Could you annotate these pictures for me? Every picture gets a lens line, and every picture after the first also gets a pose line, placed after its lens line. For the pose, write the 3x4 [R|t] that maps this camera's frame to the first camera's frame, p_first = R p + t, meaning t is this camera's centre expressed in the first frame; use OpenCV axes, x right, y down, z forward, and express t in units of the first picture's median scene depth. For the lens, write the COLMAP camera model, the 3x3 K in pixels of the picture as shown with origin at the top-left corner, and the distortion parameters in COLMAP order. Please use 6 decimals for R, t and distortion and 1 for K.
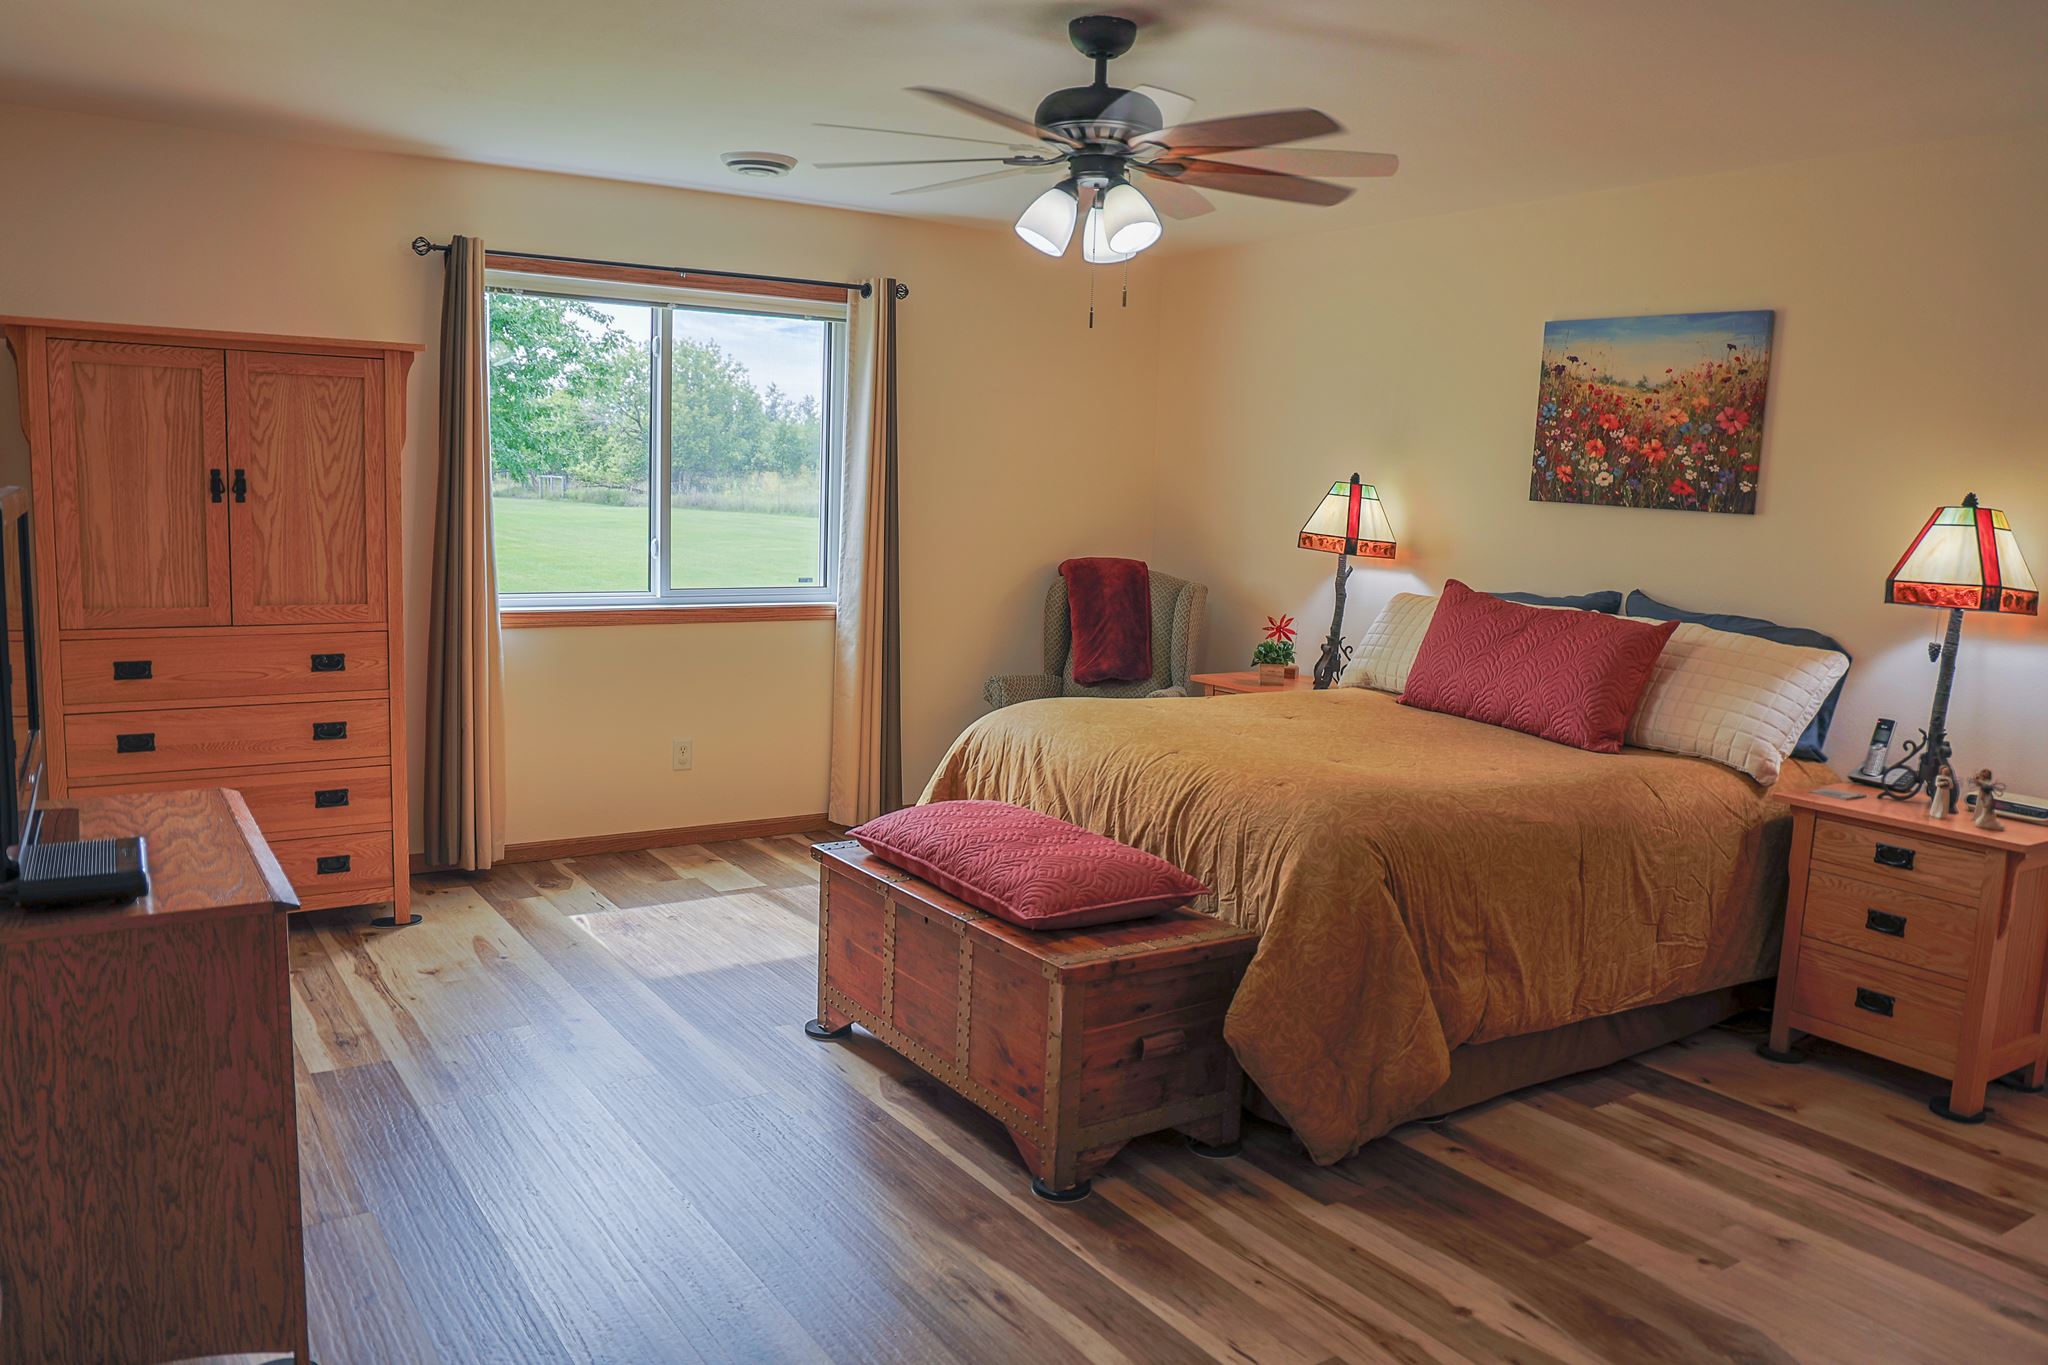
lens RADIAL K [[1486.9, 0, 1024.9], [0, 1486.9, 692.1], [0, 0, 1]] dist [-0.089993, 0.060509]
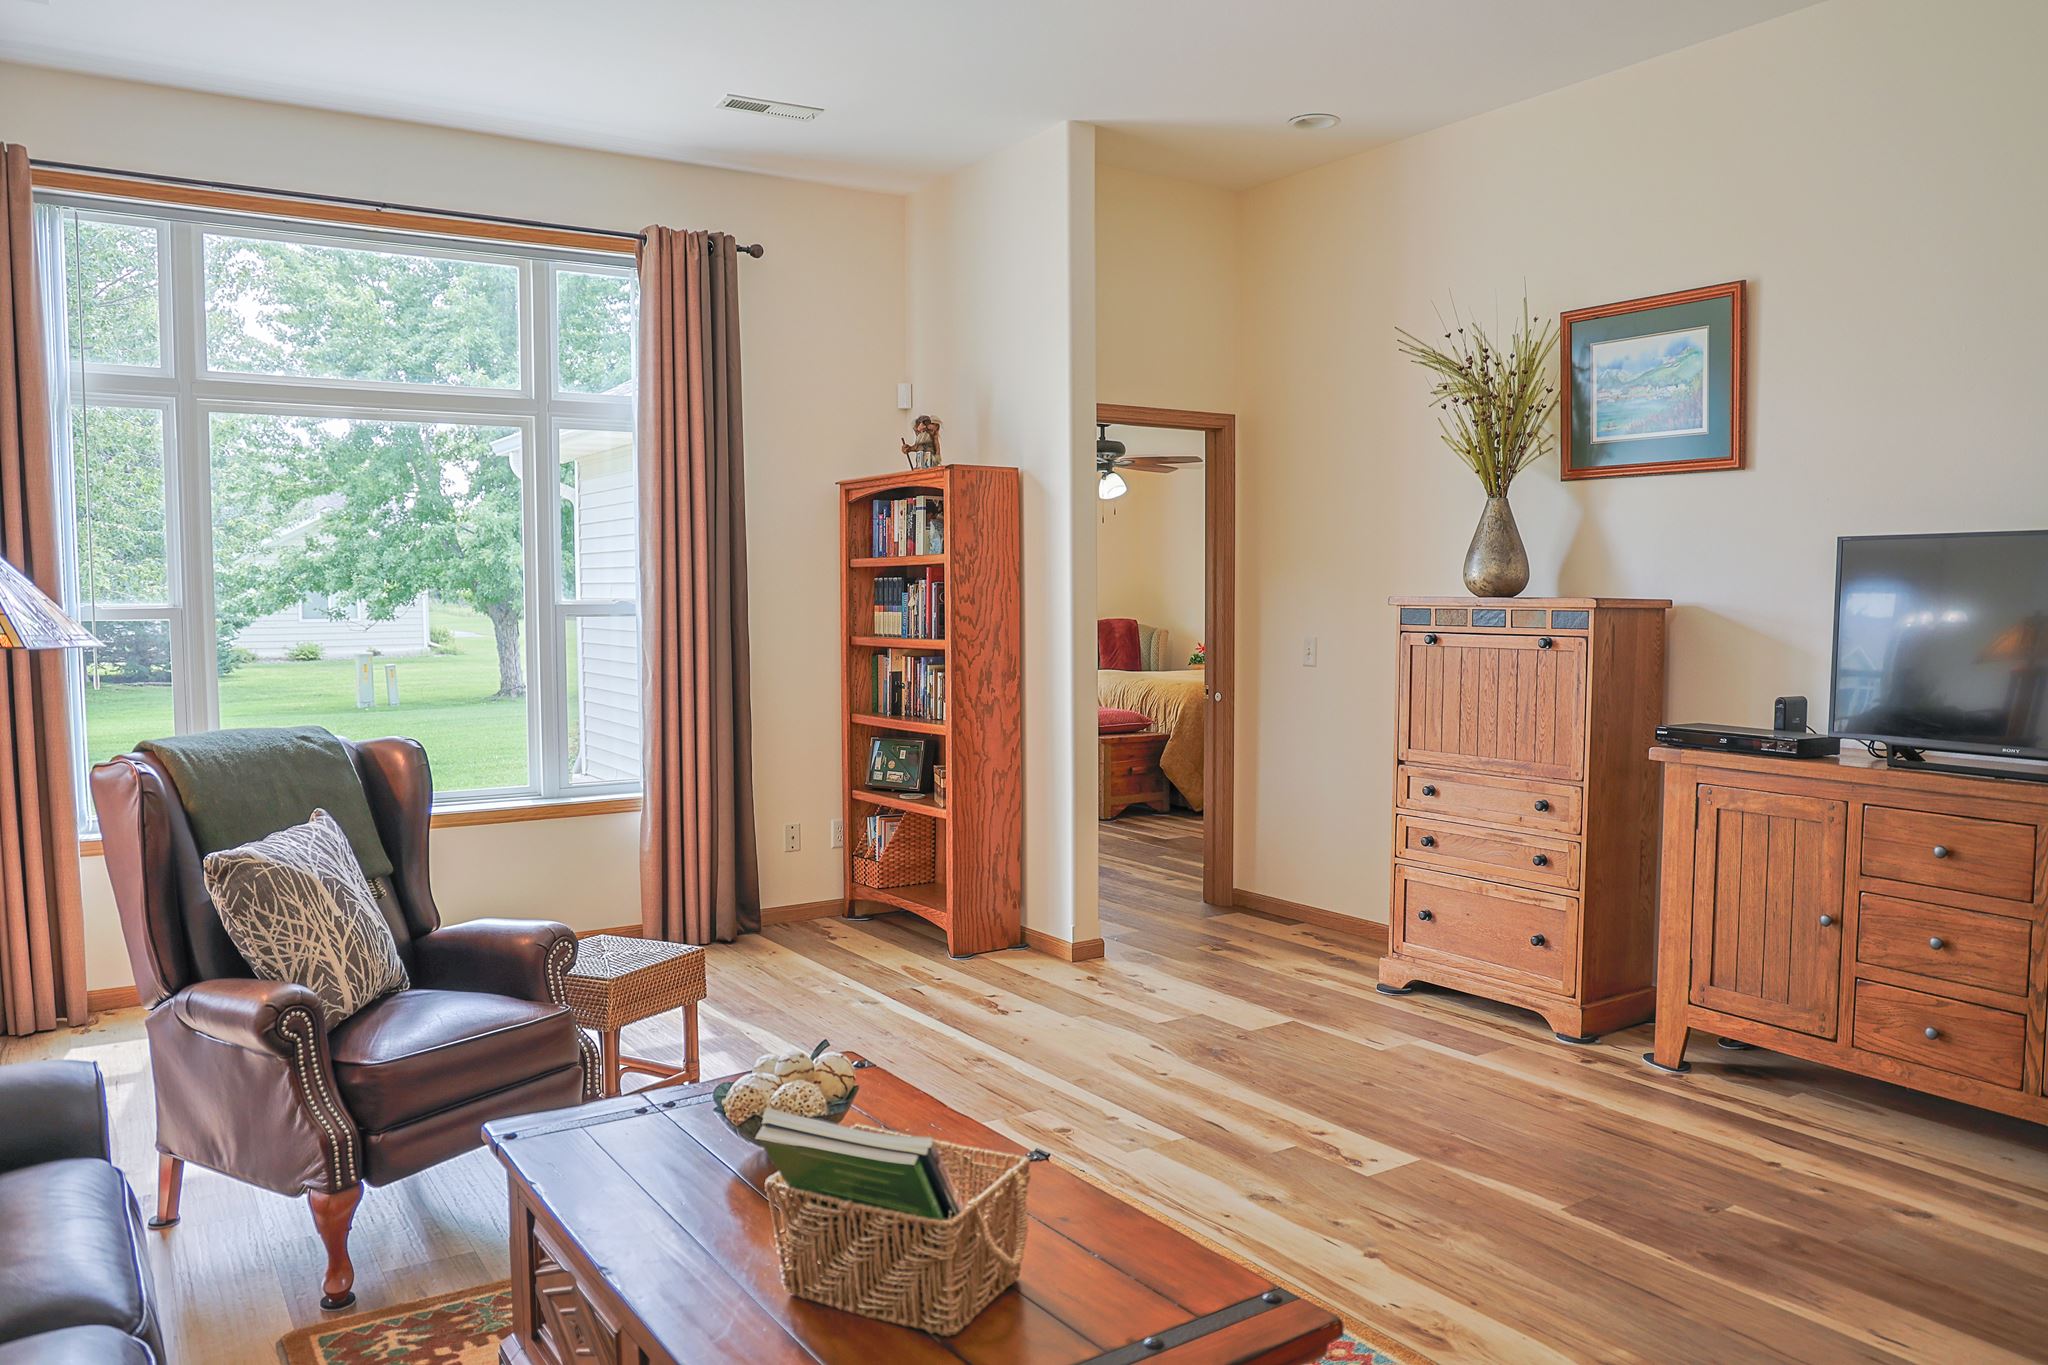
lens RADIAL K [[1486.9, 0, 1024.9], [0, 1486.9, 692.1], [0, 0, 1]] dist [-0.089993, 0.060509]
pose [[0.999035, -0.043519, -0.005905, -0.076822], [0.043117, 0.997472, -0.056484, 0.169789], [0.008348, 0.056175, 0.998386, -1.368498]]
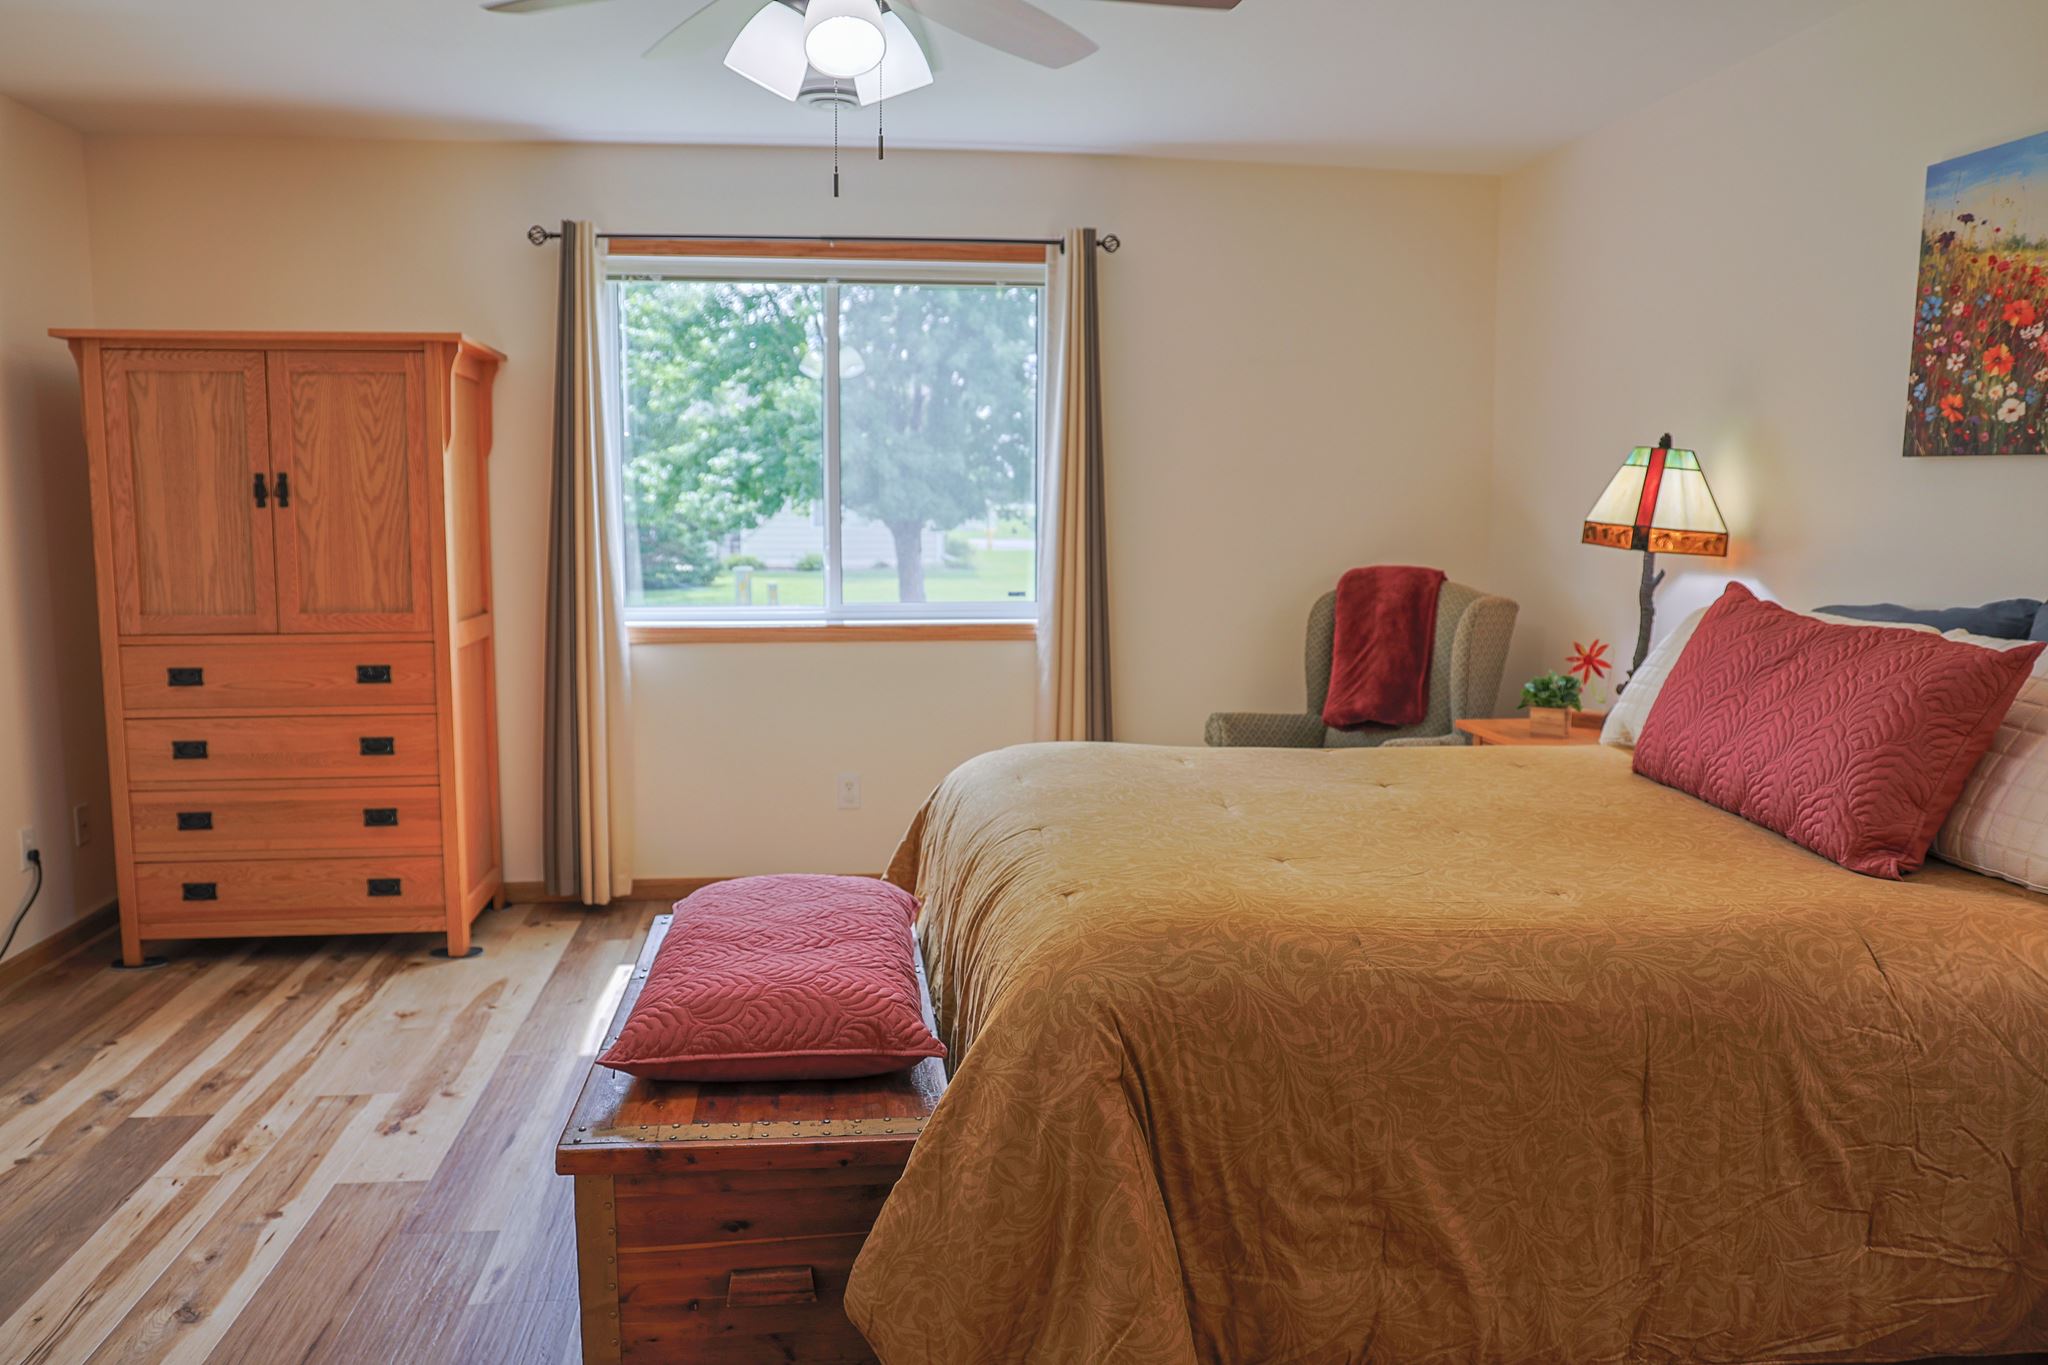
lens RADIAL K [[1486.9, 0, 1024.9], [0, 1486.9, 692.1], [0, 0, 1]] dist [-0.089993, 0.060509]
pose [[0.898907, 0.024717, -0.437442, 0.333305], [-0.035318, 0.999246, -0.016115, -0.008487], [0.436714, 0.029936, 0.899102, 0.342222]]
